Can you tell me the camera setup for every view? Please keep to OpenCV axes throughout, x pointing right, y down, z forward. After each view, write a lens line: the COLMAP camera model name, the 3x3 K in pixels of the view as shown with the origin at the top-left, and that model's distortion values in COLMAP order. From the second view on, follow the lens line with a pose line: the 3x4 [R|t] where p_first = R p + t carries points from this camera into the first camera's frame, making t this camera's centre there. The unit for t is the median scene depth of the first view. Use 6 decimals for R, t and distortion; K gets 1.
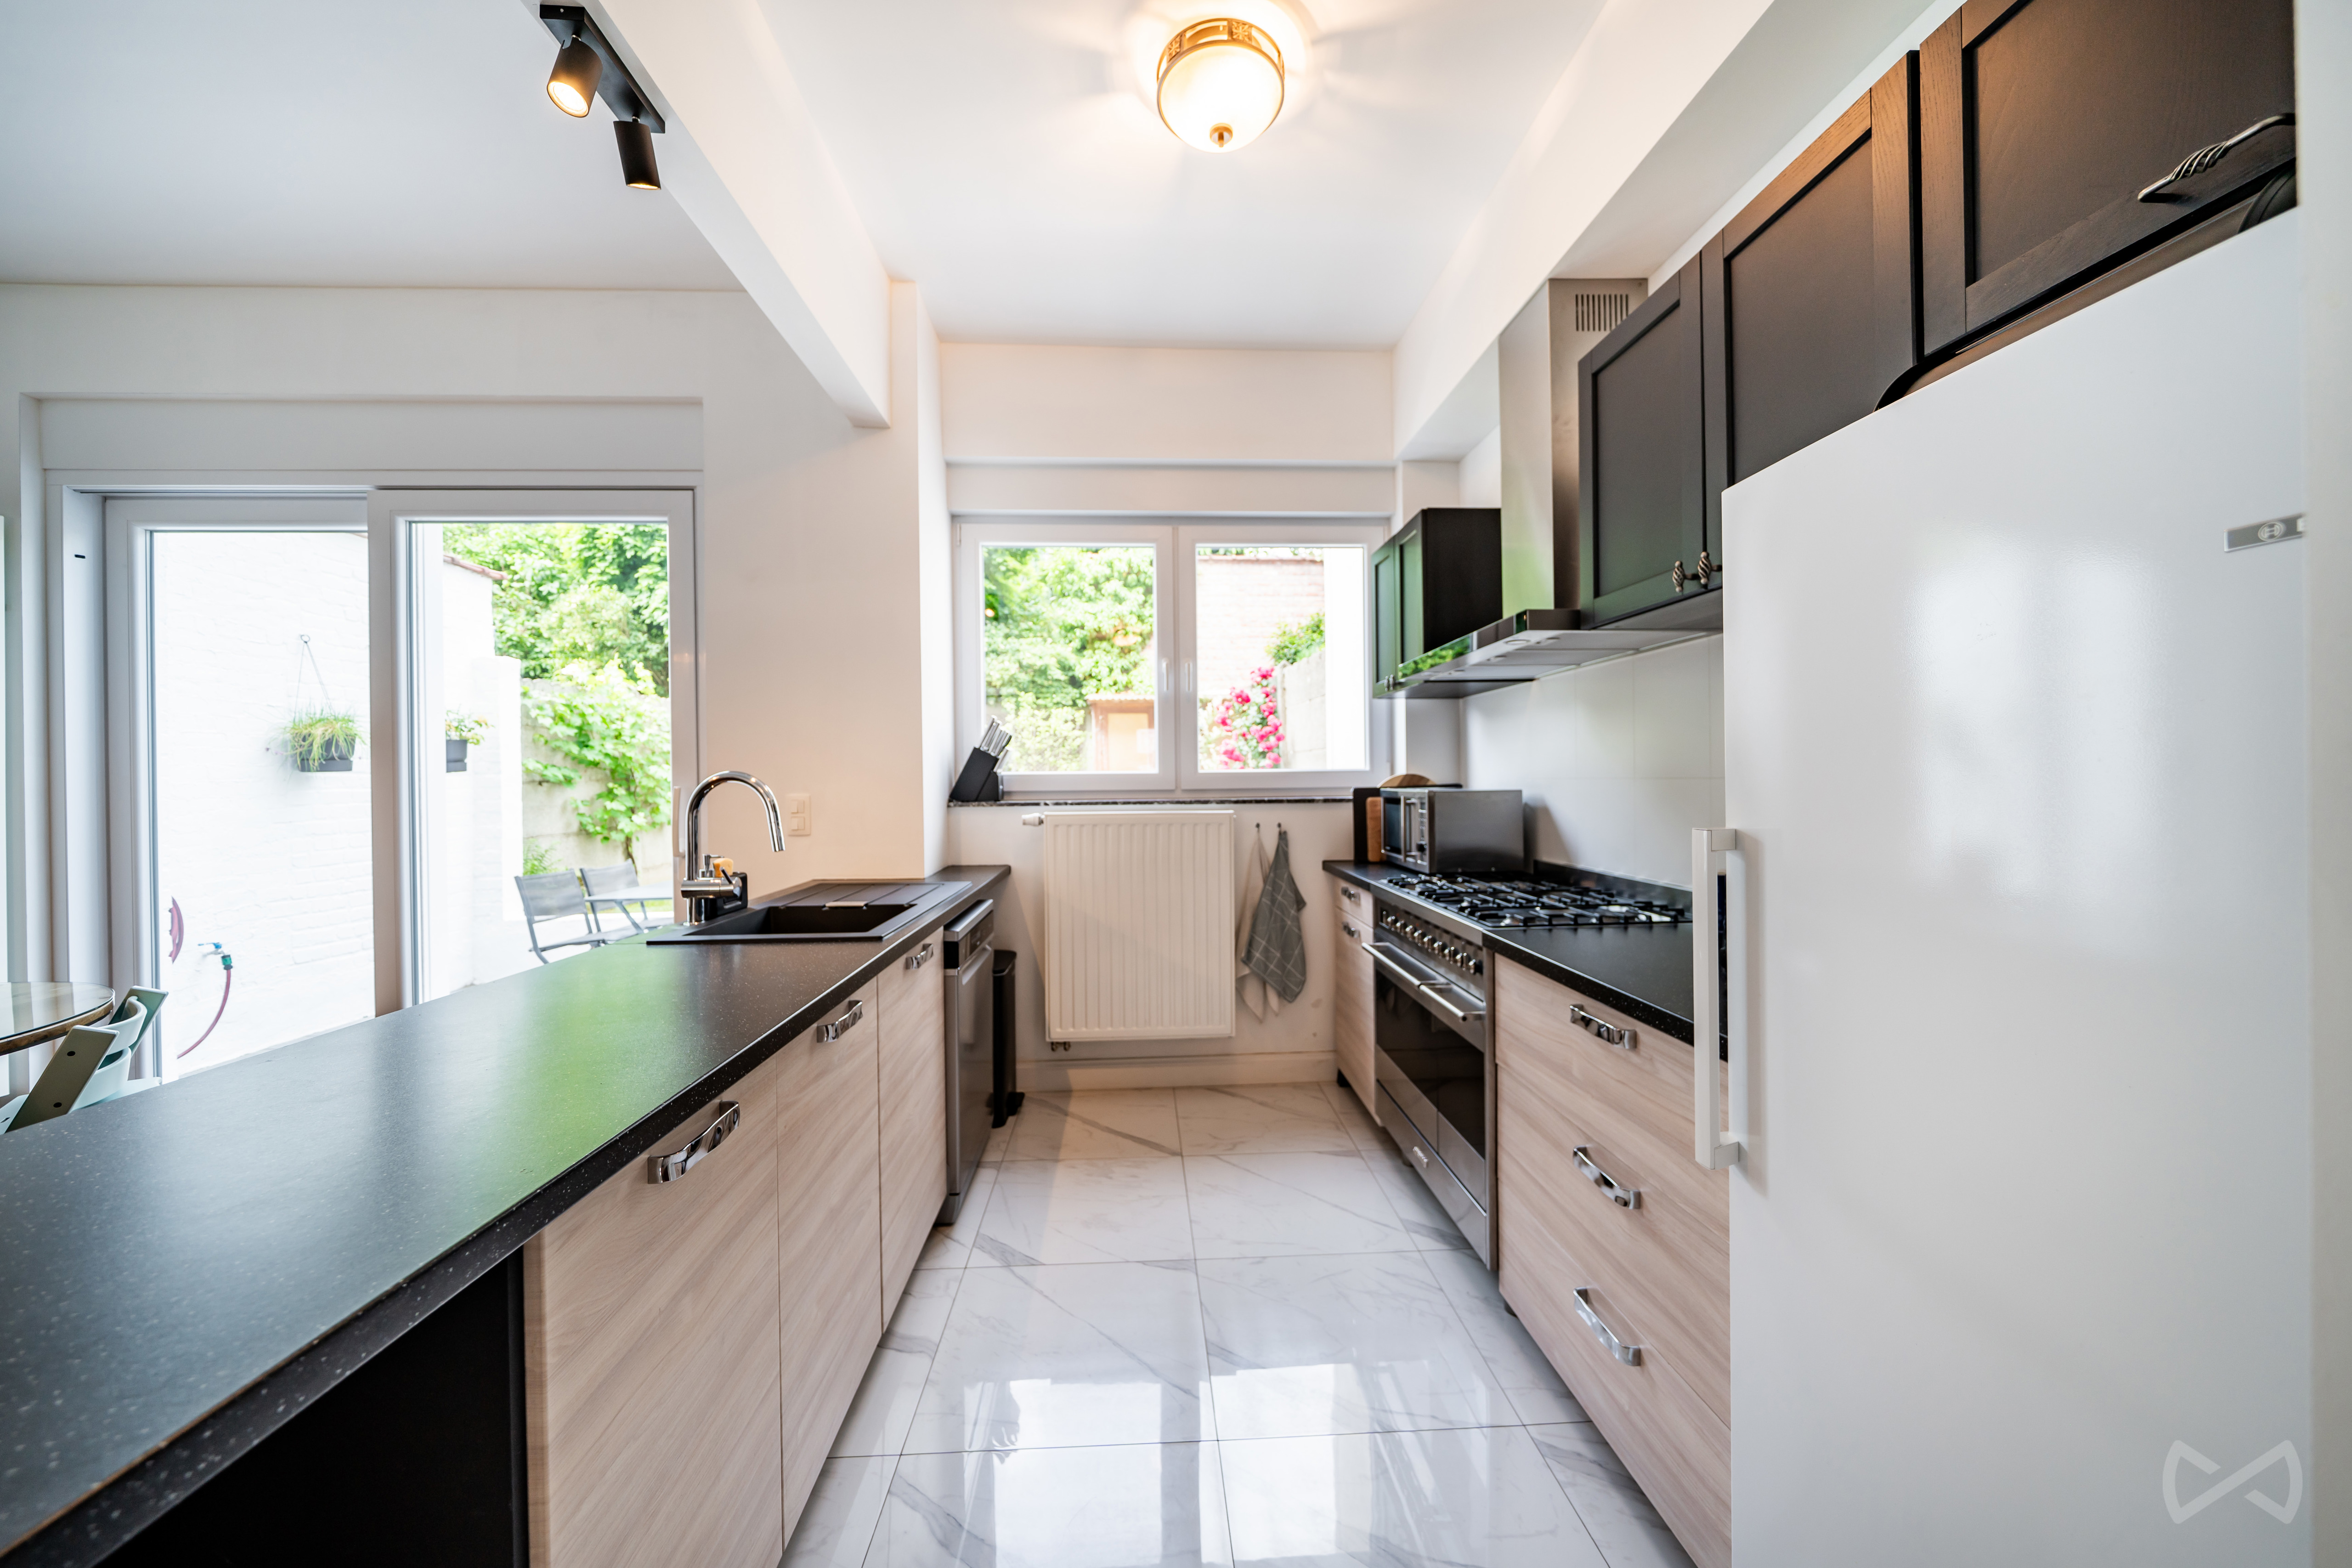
lens RADIAL K [[806.6, 0, 1173.4], [0, 806.6, 778.8], [0, 0, 1]] dist [-0.002035, -0.000269]
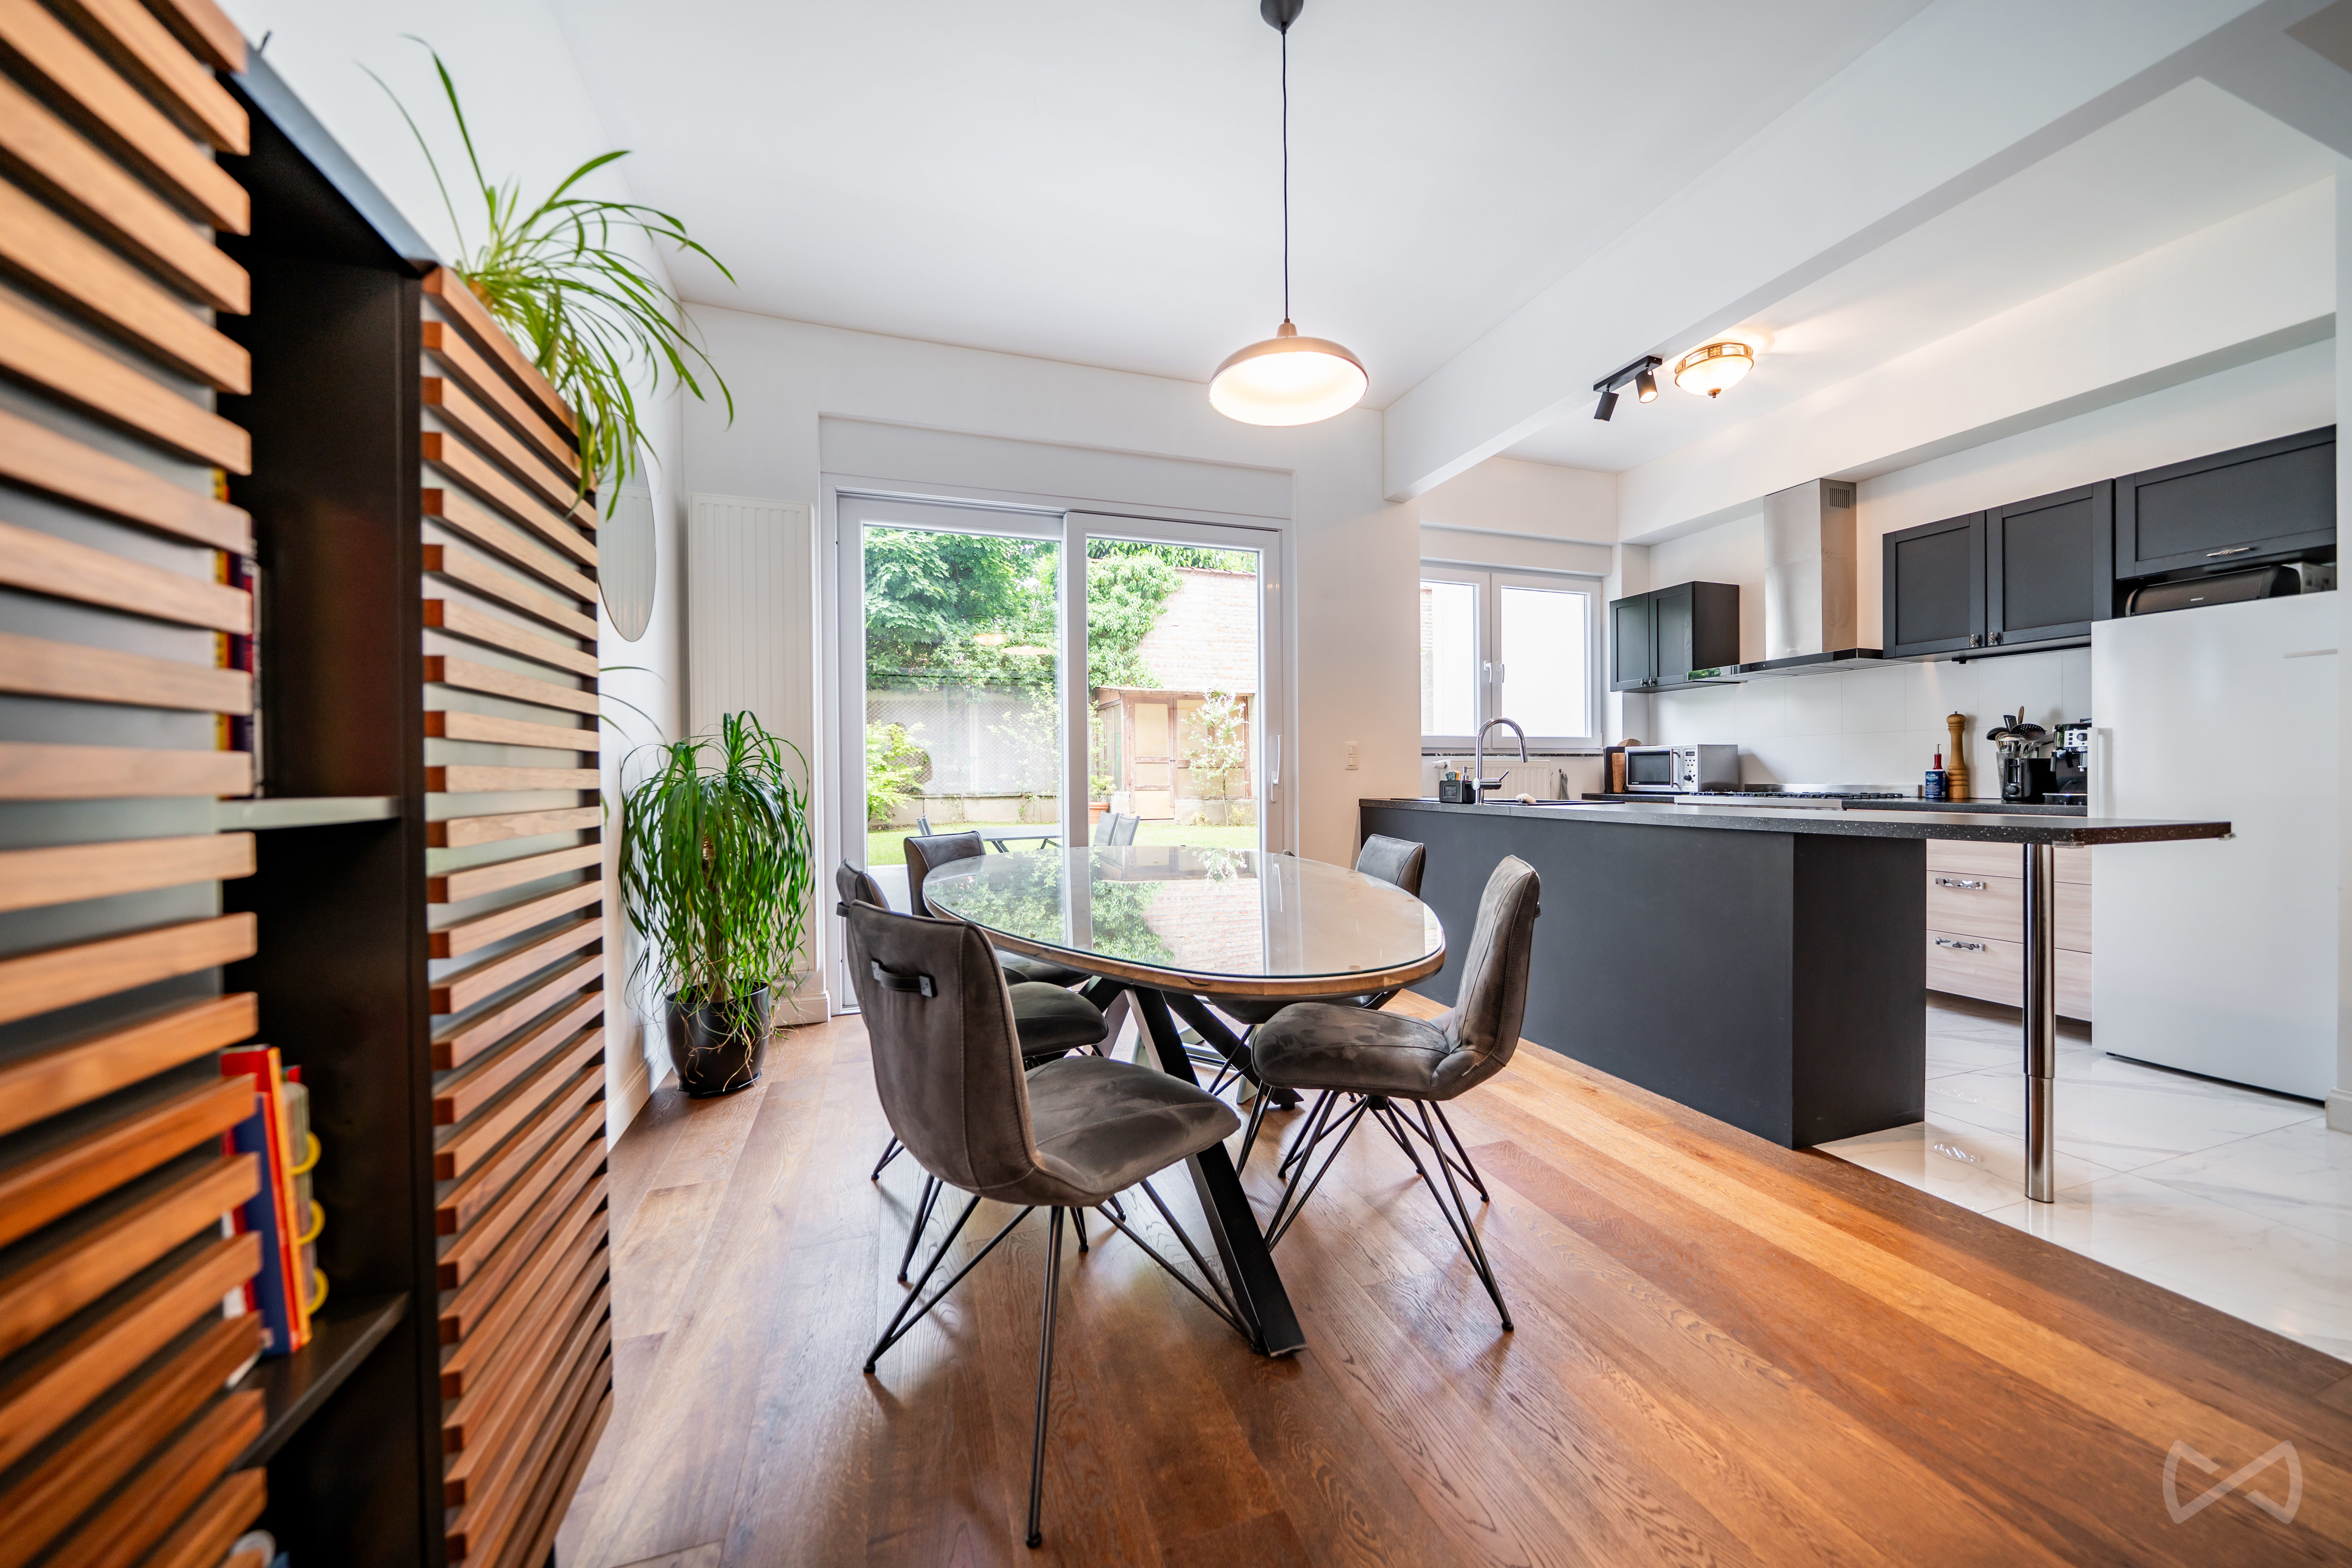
lens RADIAL K [[806.6, 0, 1173.4], [0, 806.6, 778.8], [0, 0, 1]] dist [-0.002035, -0.000269]
pose [[0.961444, 0.002546, 0.274990, -1.028871], [-0.002499, 0.999997, -0.000521, 0.076992], [-0.274990, -0.000186, 0.961447, -0.300198]]
